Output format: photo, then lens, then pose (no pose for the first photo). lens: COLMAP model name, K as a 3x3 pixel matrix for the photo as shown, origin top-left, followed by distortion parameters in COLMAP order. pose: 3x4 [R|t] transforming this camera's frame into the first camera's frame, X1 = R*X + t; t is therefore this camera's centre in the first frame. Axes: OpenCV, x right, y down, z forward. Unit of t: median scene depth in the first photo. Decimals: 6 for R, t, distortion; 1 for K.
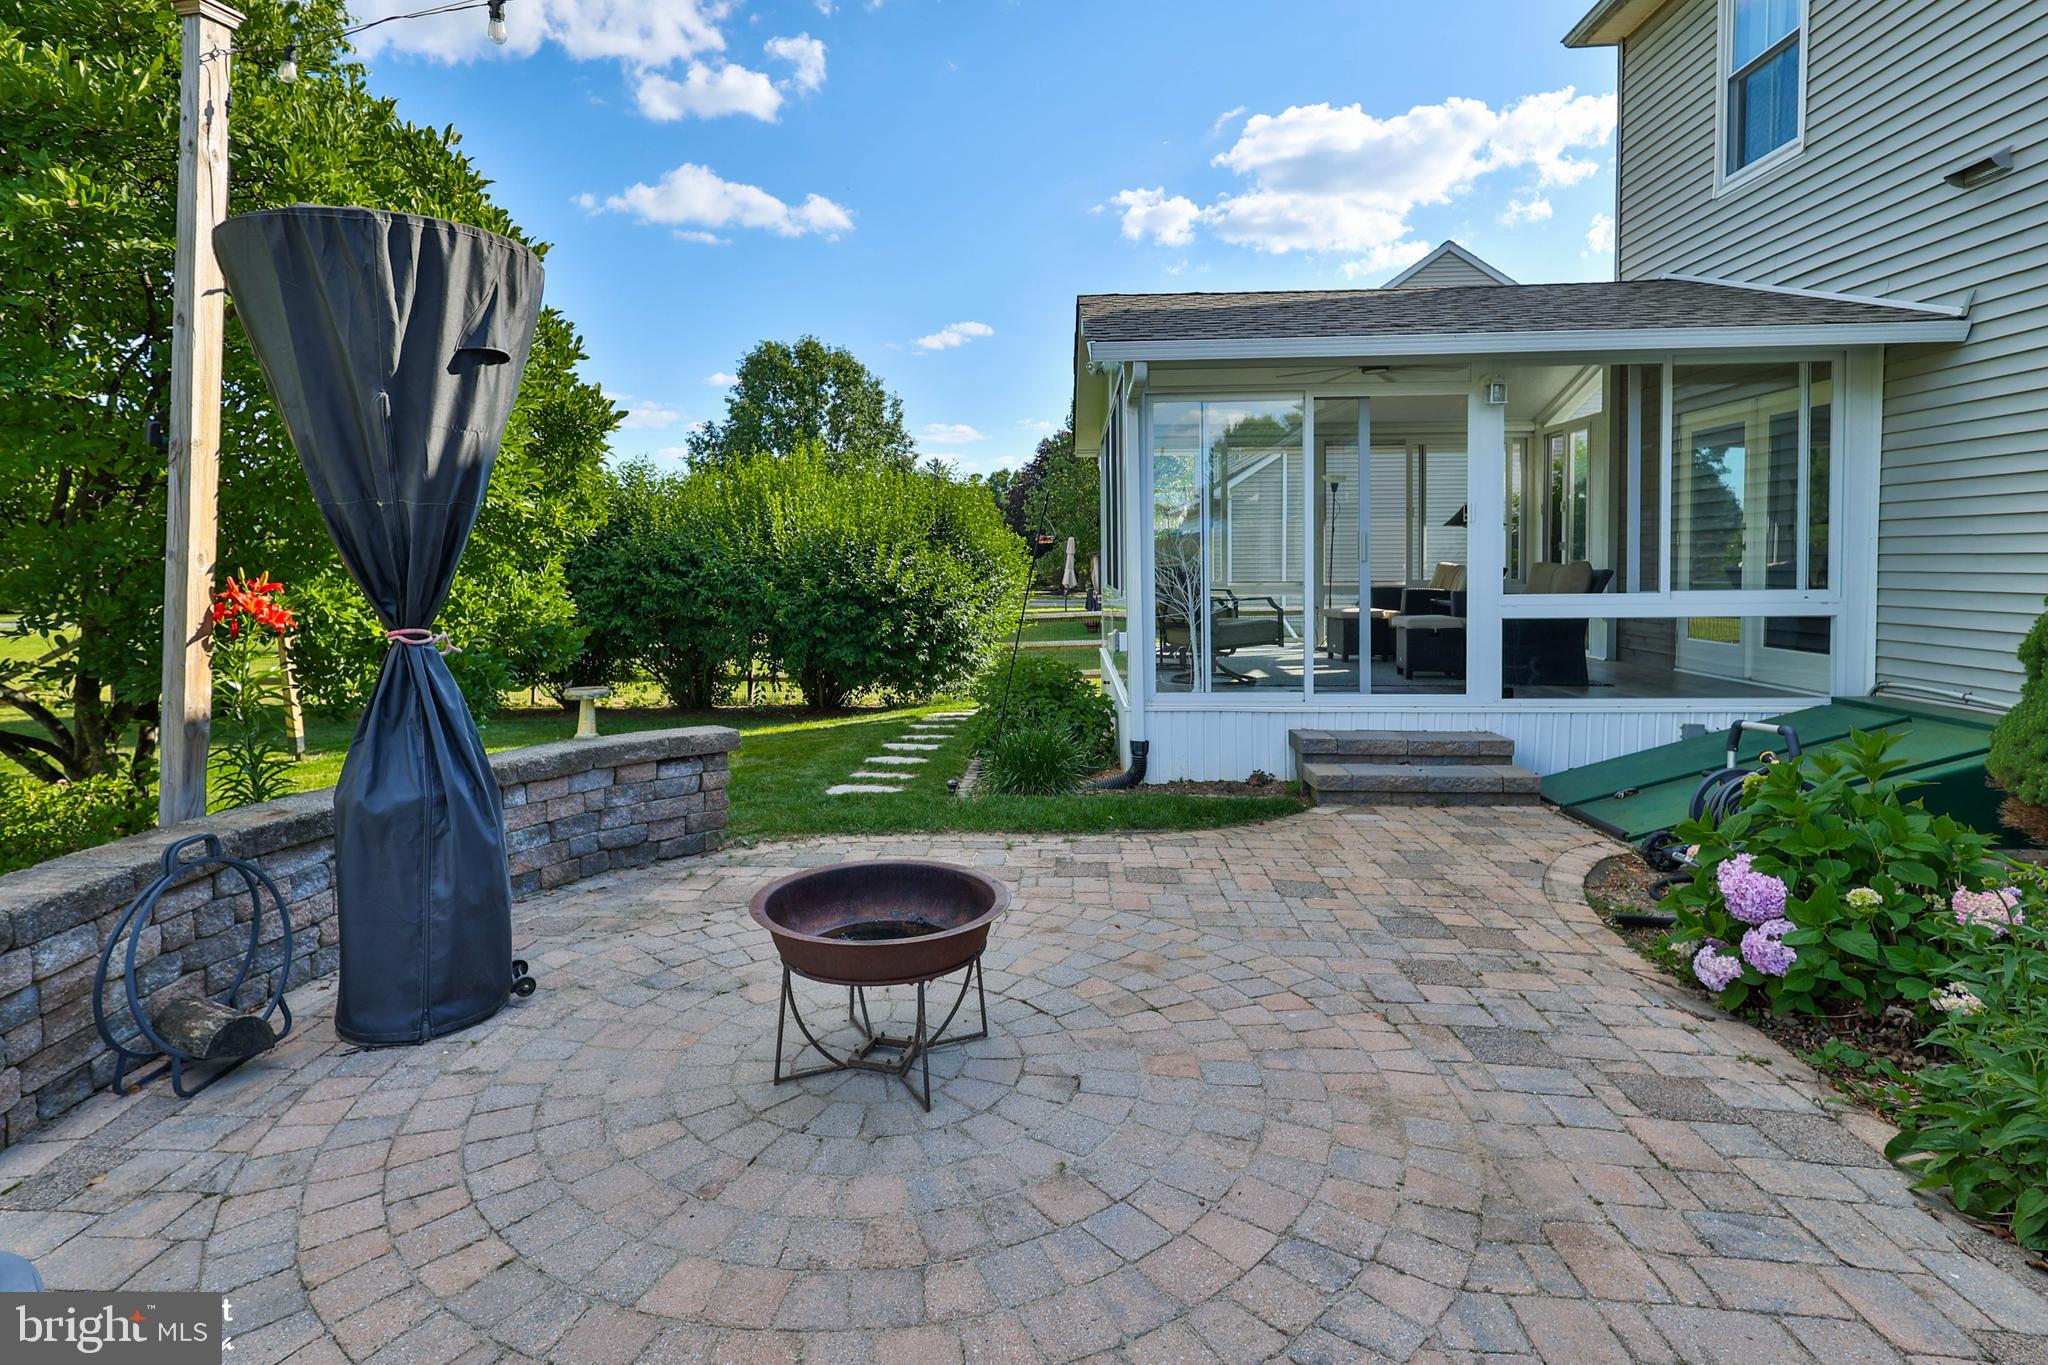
lens RADIAL K [[1021.7, 0, 1018.8], [0, 1021.7, 609.3], [0, 0, 1]] dist [-0.000409, 0.001527]
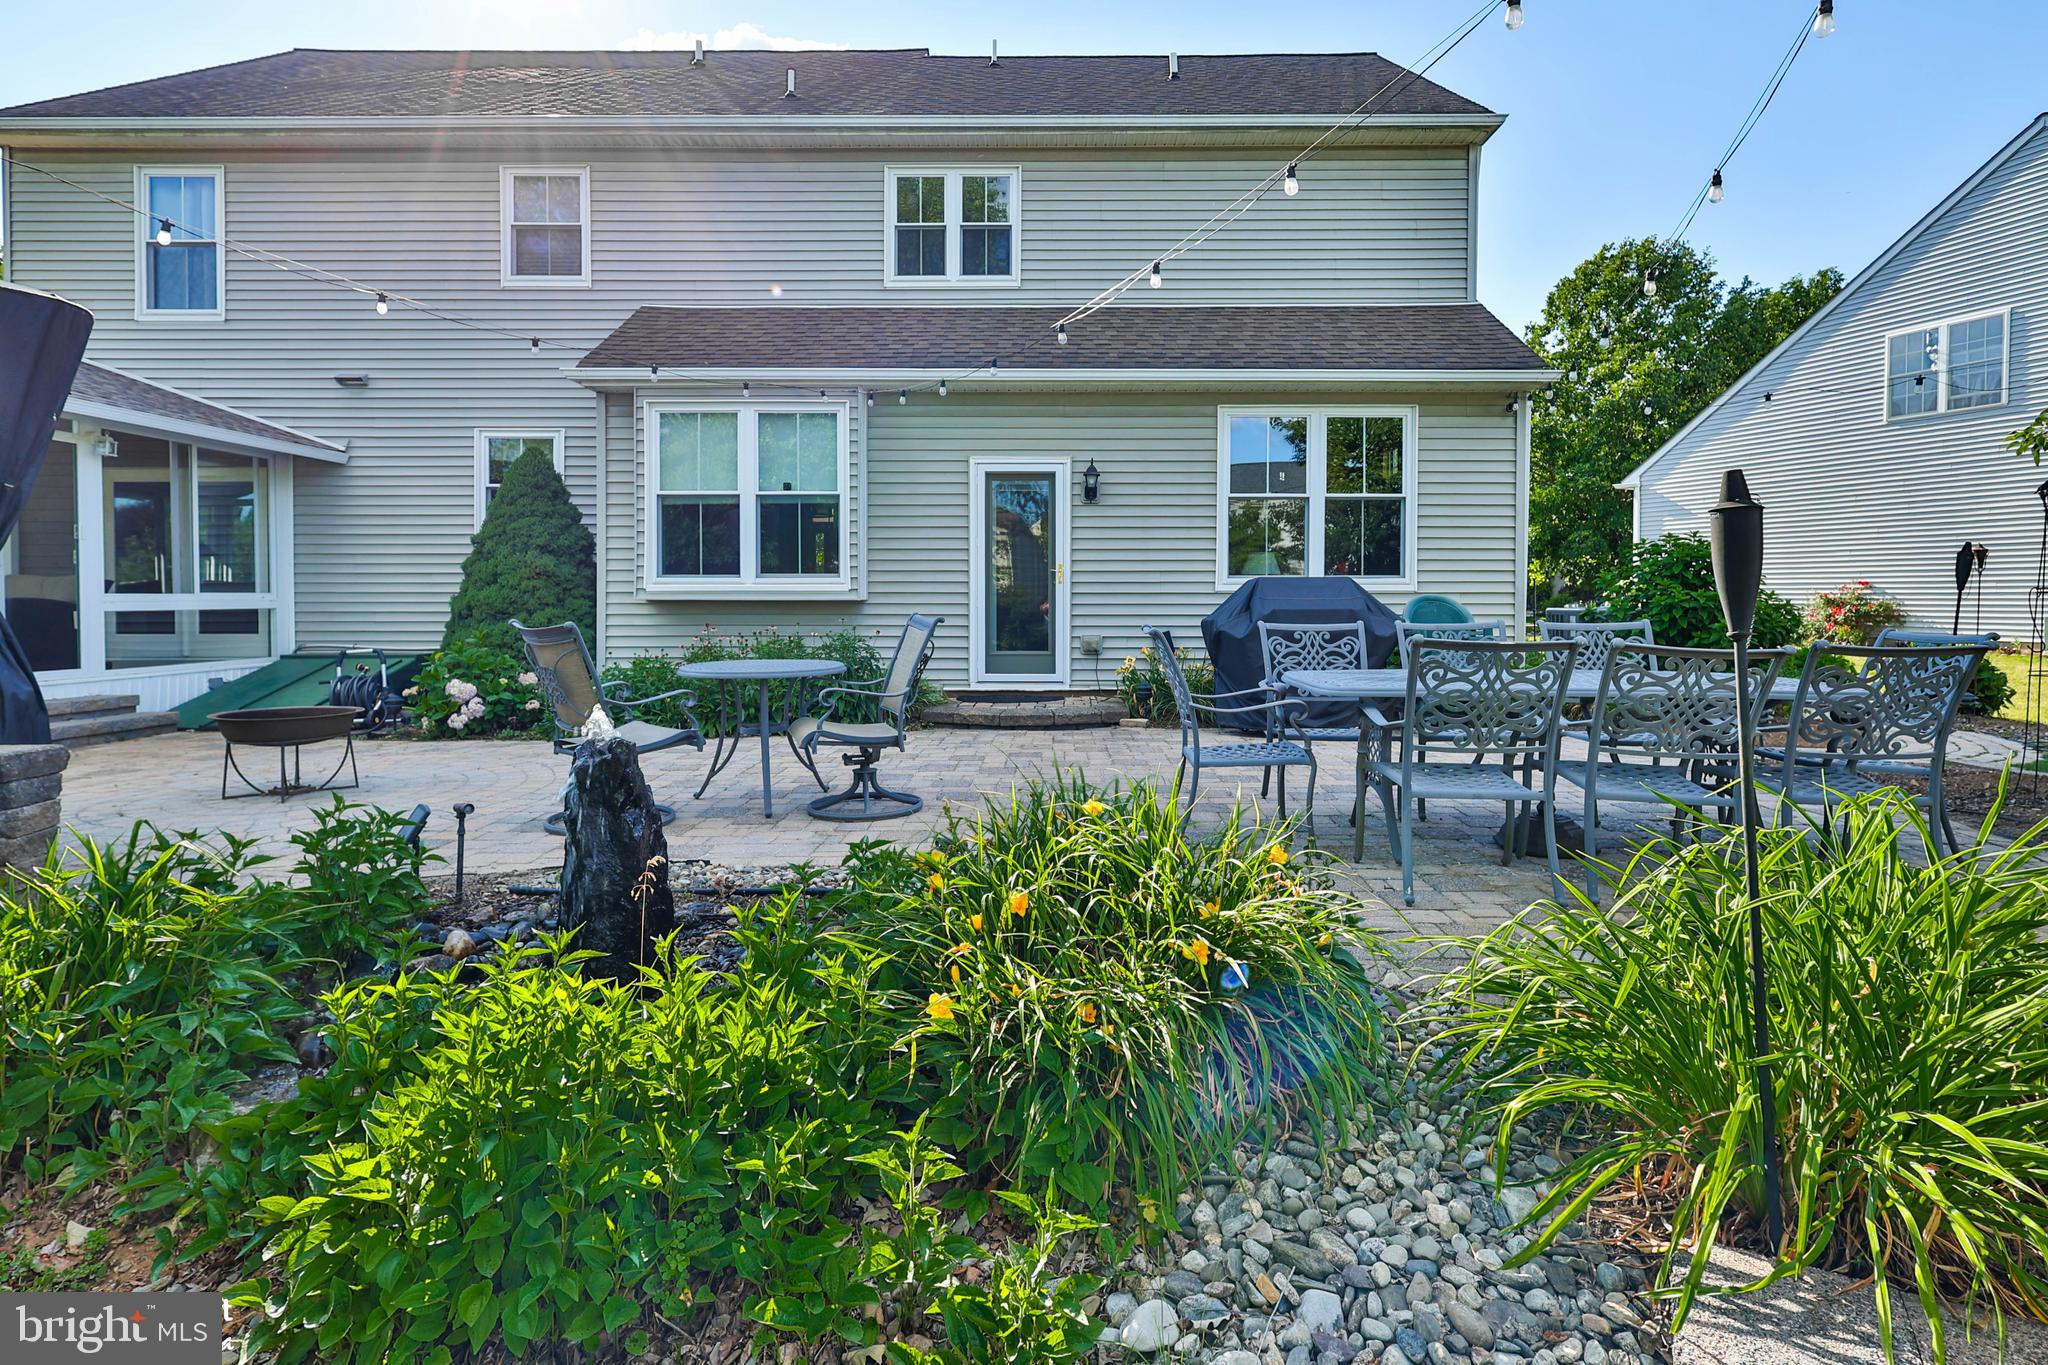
lens RADIAL K [[1021.7, 0, 1018.8], [0, 1021.7, 609.3], [0, 0, 1]] dist [-0.000409, 0.001527]
pose [[-0.039900, -0.011545, 0.999137, -0.972214], [0.046676, 0.998820, 0.013406, 0.044705], [-0.998113, 0.047170, -0.039314, -0.175874]]
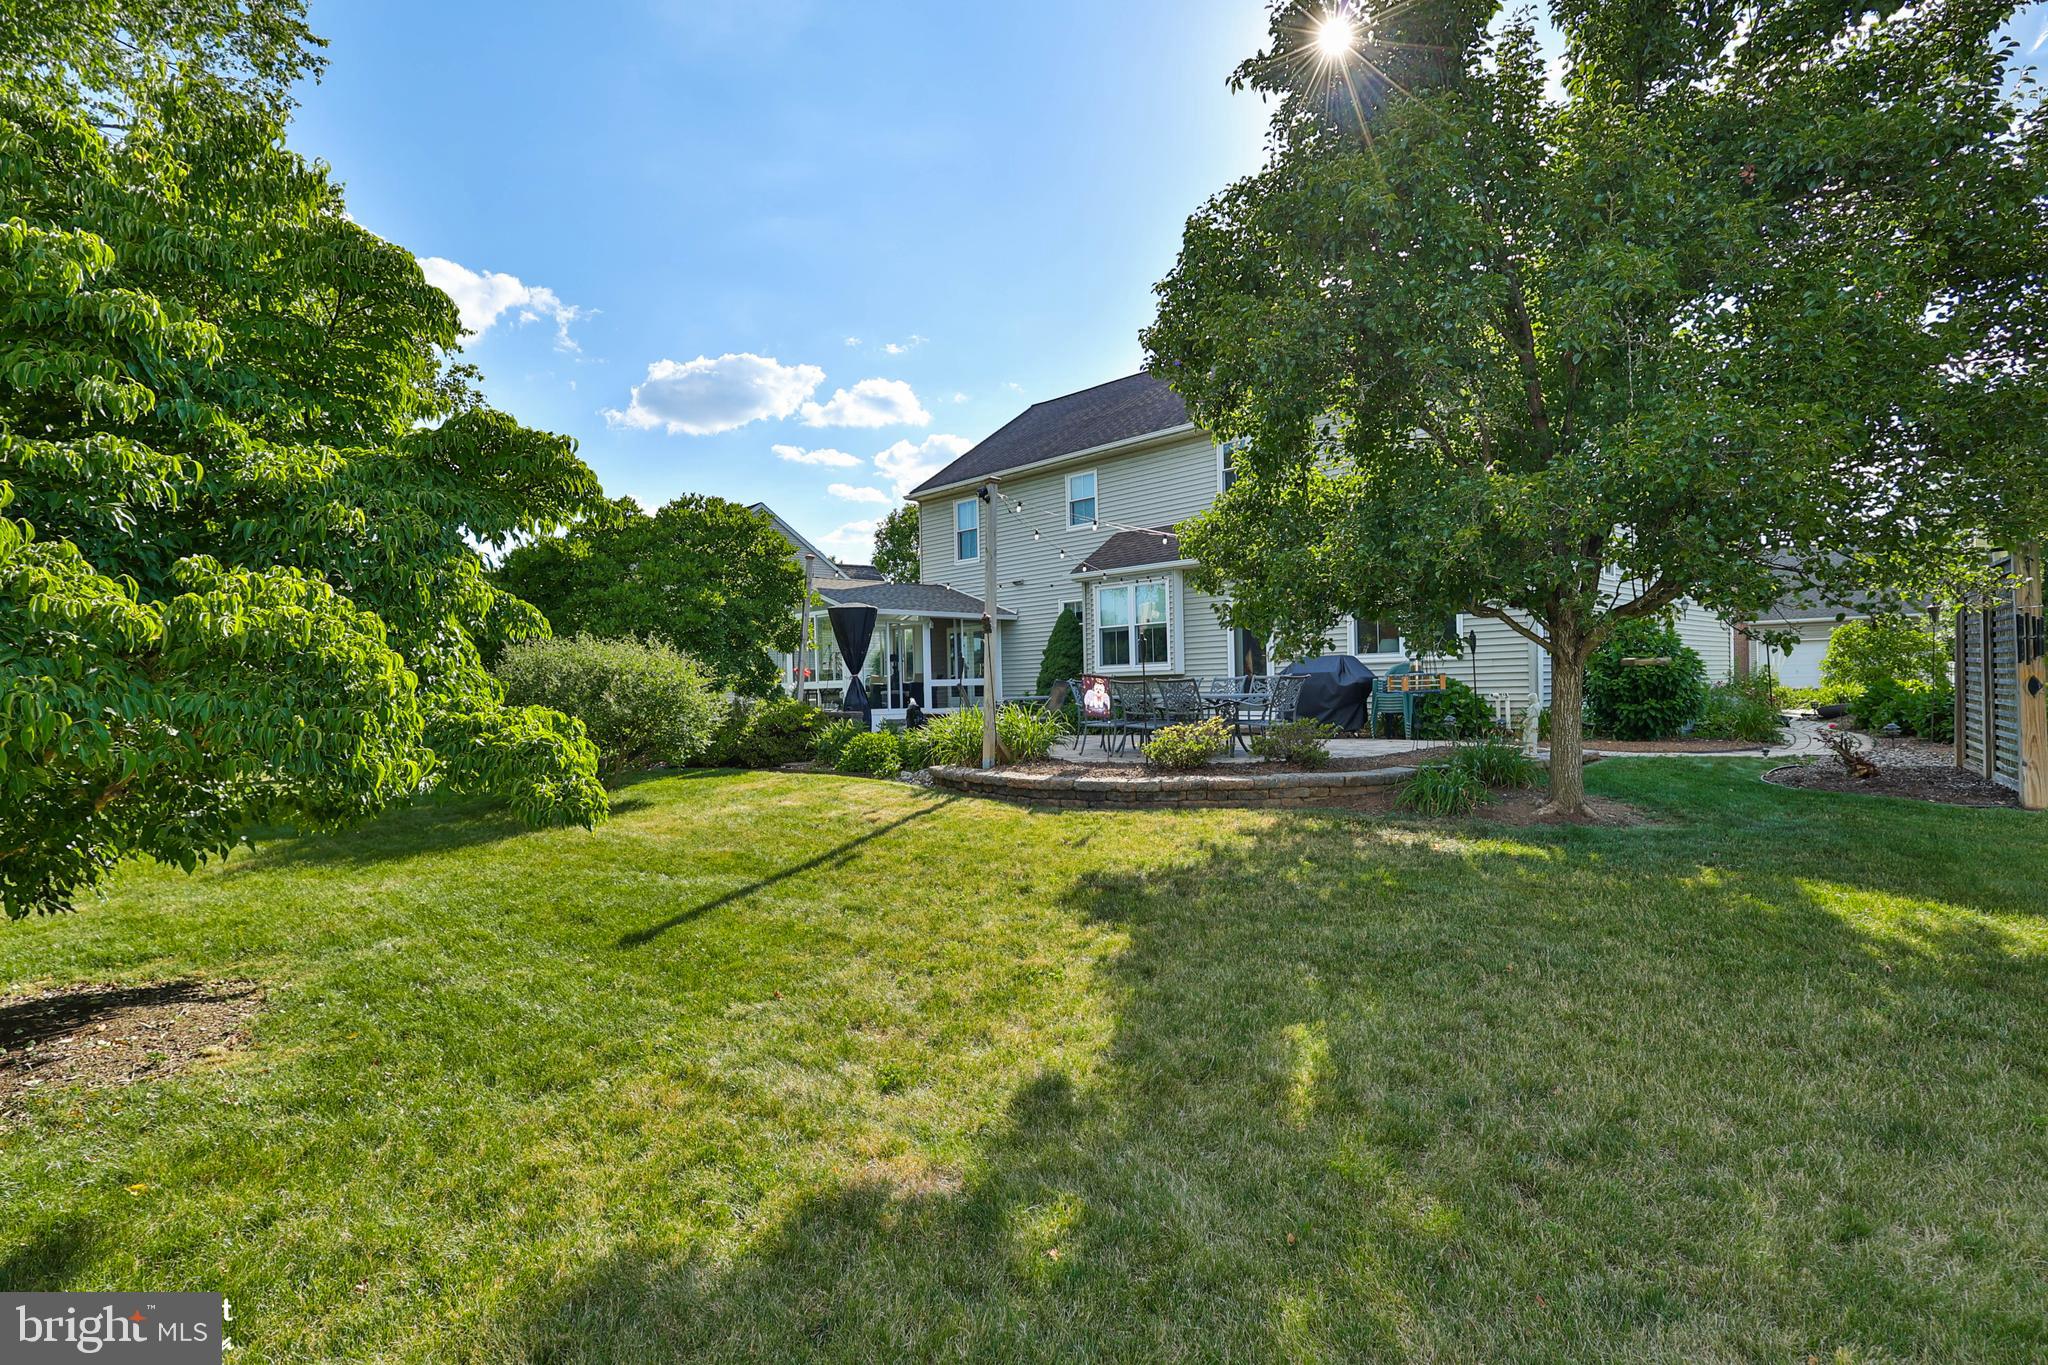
lens RADIAL K [[981.1, 0, 1002.4], [0, 981.1, 681.3], [0, 0, 1]] dist [0.005112, 0.000823]
pose [[0.694054, -0.010955, 0.719839, -1.925902], [0.057431, 0.997540, -0.040193, 0.148172], [-0.717628, 0.069237, 0.692976, -1.660752]]
